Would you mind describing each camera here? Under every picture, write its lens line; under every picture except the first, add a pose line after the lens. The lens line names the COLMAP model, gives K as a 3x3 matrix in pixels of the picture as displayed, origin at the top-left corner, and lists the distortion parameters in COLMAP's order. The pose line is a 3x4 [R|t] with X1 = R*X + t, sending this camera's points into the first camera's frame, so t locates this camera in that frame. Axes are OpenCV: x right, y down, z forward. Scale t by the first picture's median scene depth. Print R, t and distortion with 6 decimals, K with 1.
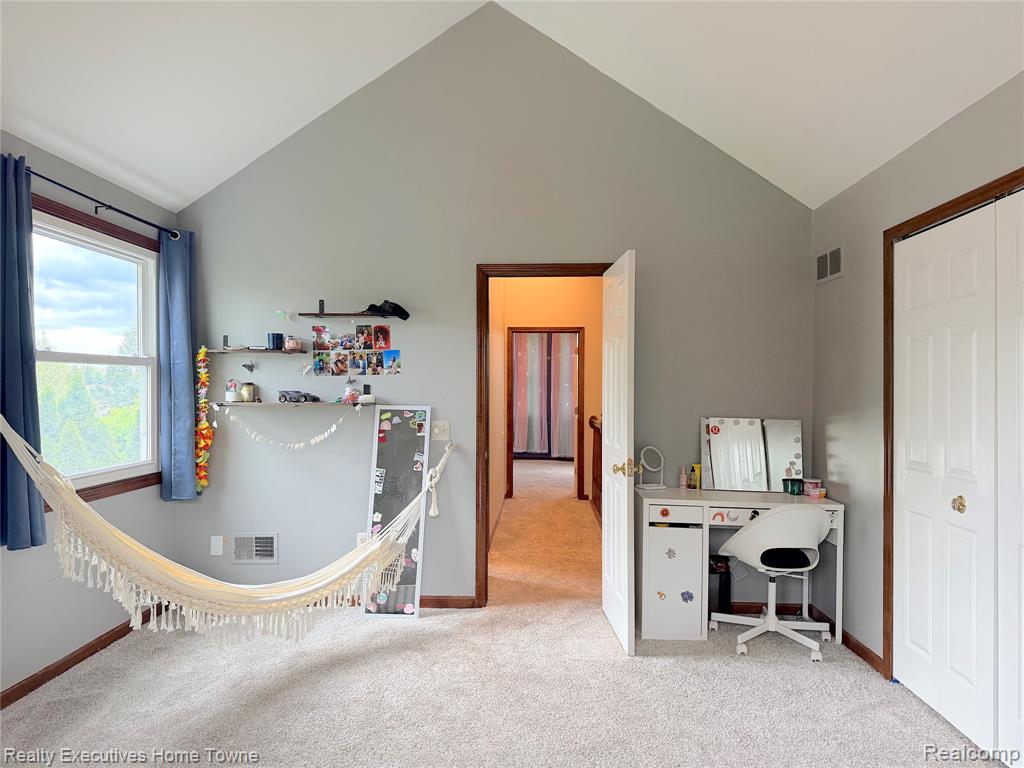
lens RADIAL K [[702.3, 0, 512.0], [0, 702.3, 384.0], [0, 0, 1]] dist [-0.000289, -0.000064]
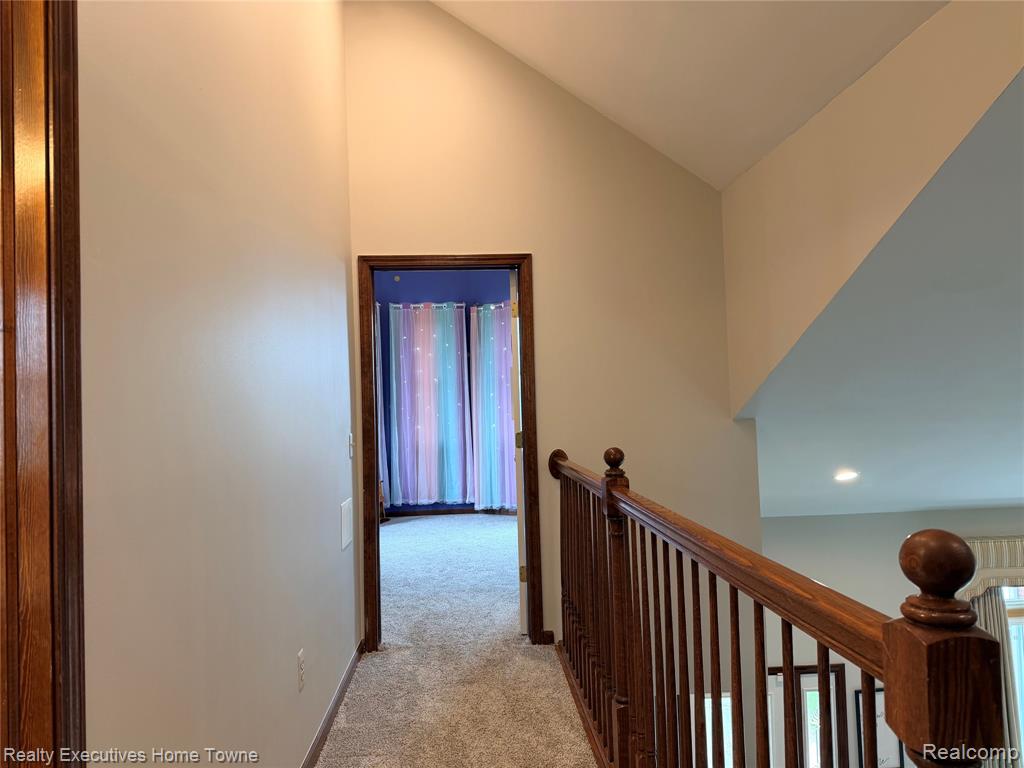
lens RADIAL K [[711.2, 0, 512.0], [0, 711.2, 384.0], [0, 0, 1]] dist [0.173543, -0.333129]
pose [[0.994843, -0.031225, 0.096503, 0.043735], [0.034043, 0.999037, -0.027696, 0.014442], [-0.095545, 0.030838, 0.994947, 0.543842]]
